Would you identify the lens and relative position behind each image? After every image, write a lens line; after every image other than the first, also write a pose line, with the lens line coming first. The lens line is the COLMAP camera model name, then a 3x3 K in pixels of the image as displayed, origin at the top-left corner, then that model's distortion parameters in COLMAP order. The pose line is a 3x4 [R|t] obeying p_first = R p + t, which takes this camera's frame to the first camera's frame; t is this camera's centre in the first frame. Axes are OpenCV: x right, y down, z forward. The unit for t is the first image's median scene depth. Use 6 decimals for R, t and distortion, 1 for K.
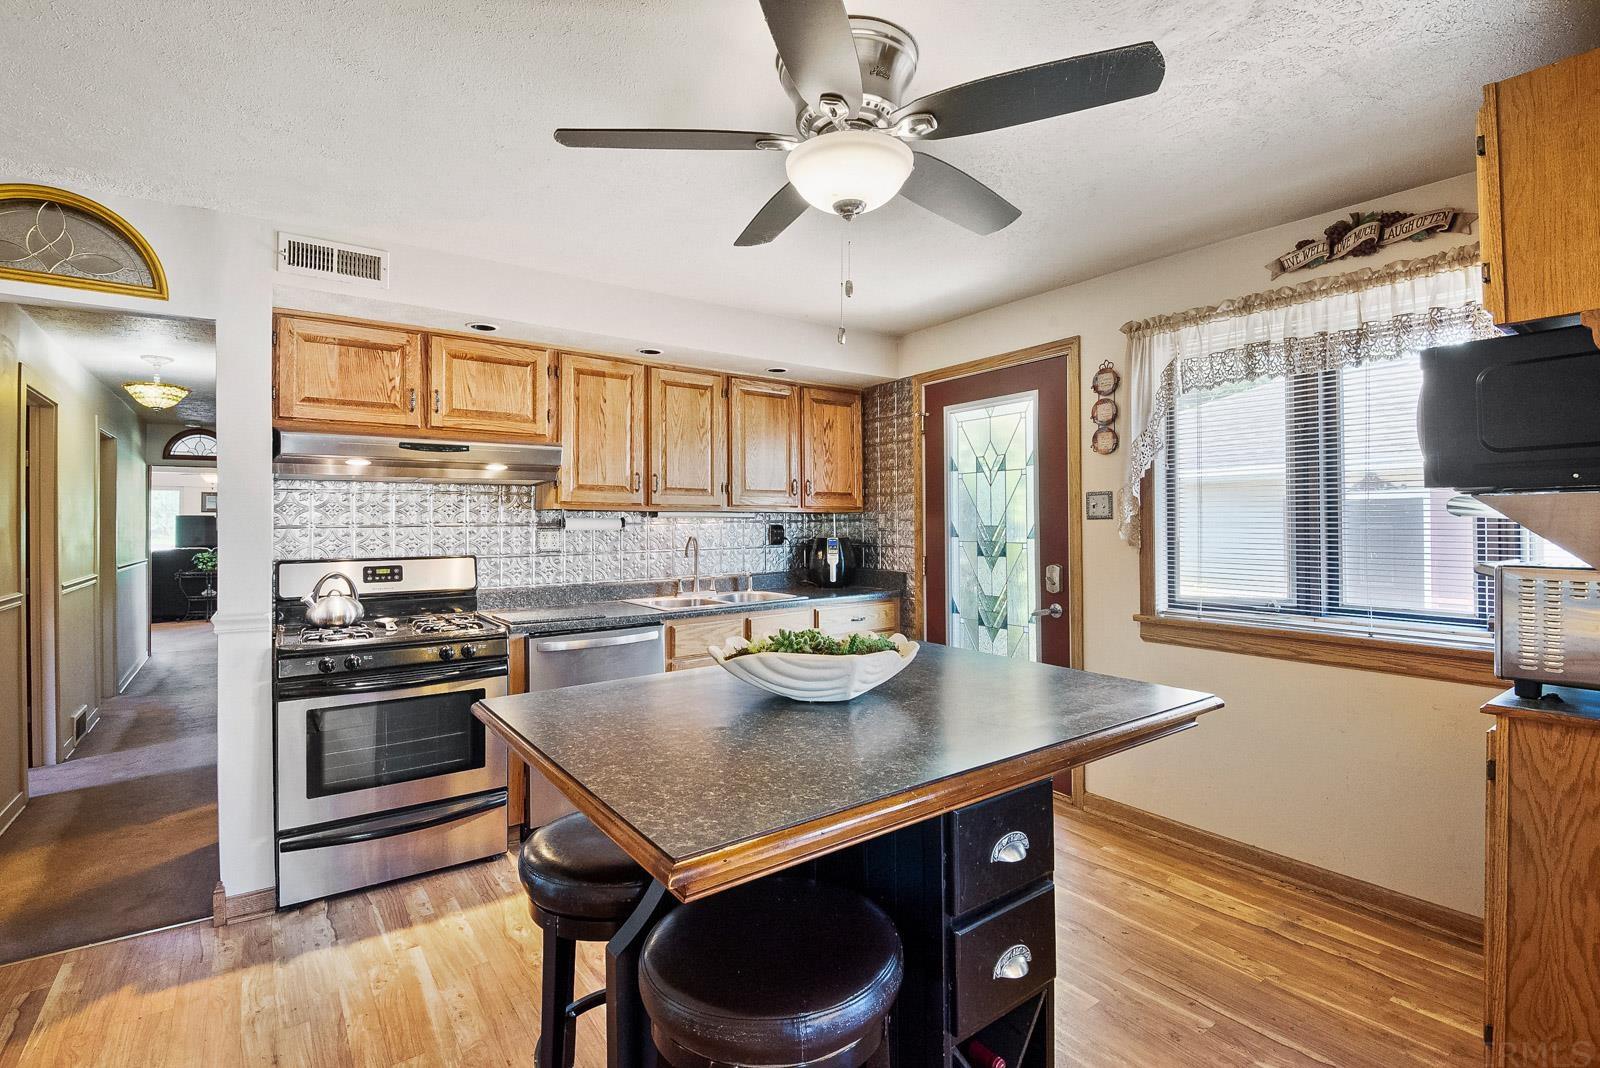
lens RADIAL K [[726.7, 0, 795.9], [0, 726.7, 520.9], [0, 0, 1]] dist [0.001523, 0.000115]
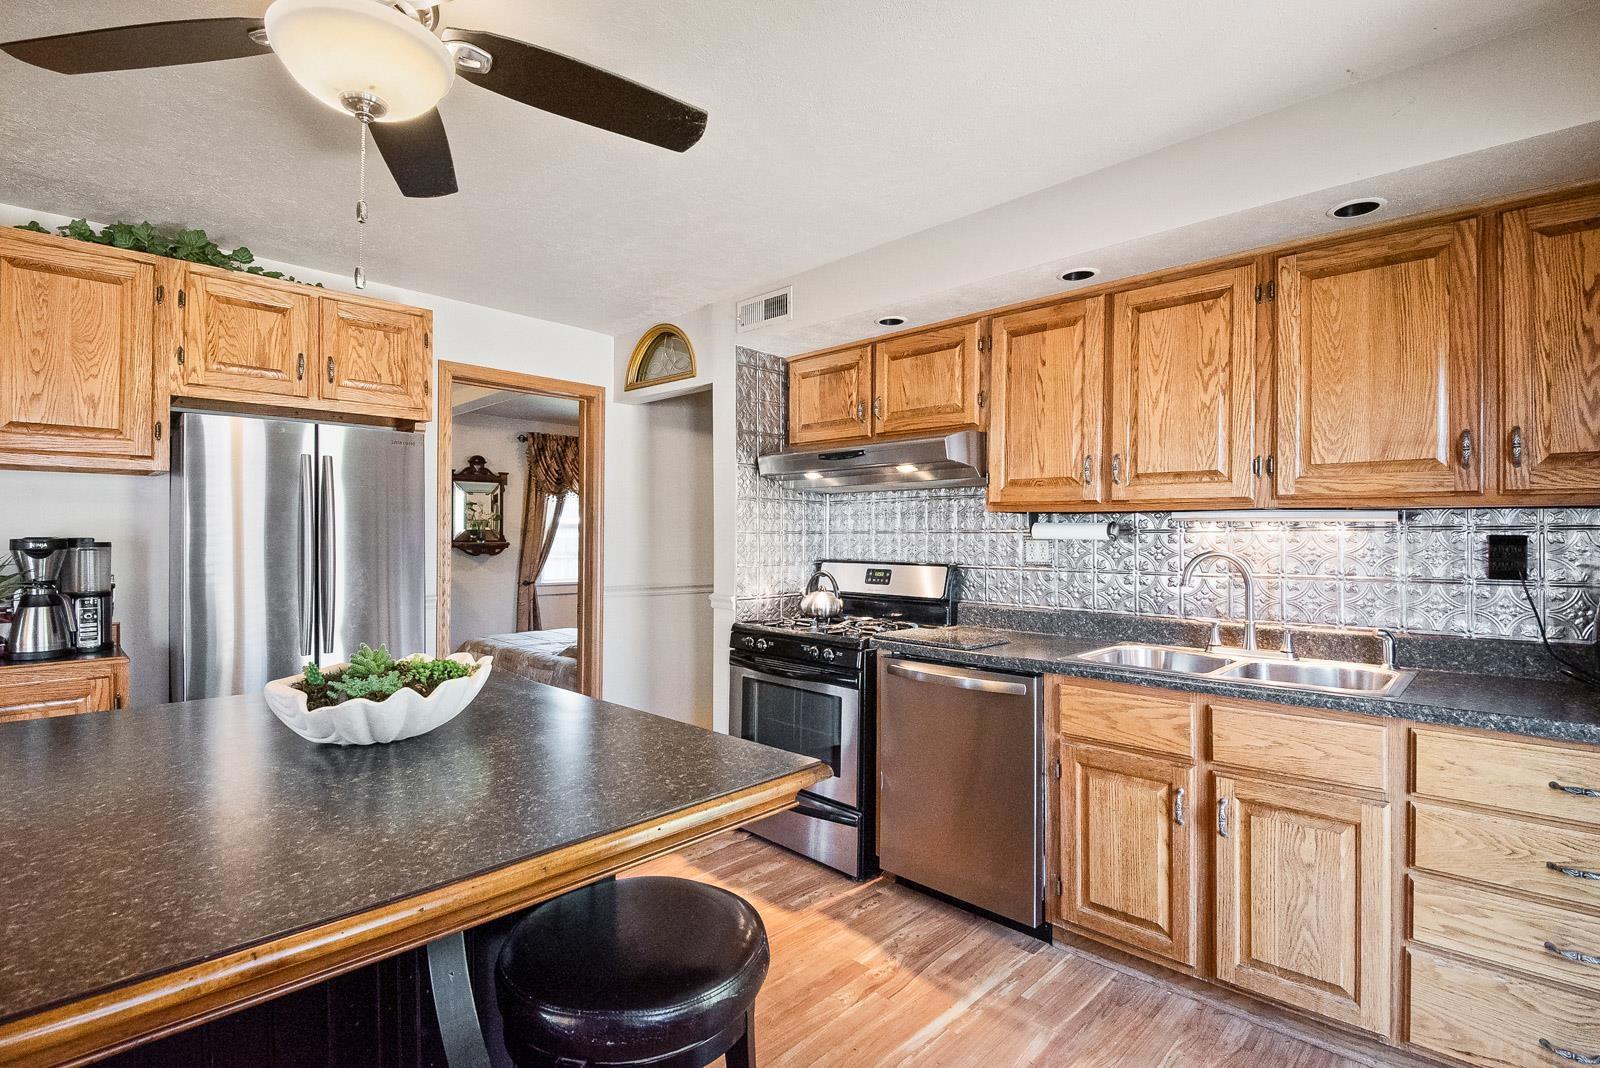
lens RADIAL K [[749.9, 0, 798.3], [0, 749.9, 543.6], [0, 0, 1]] dist [-0.001834, -0.000542]
pose [[0.159330, 0.018678, -0.987049, 0.491574], [-0.001018, 0.999824, 0.018755, 0.003636], [0.987225, -0.001983, 0.159321, 0.690533]]
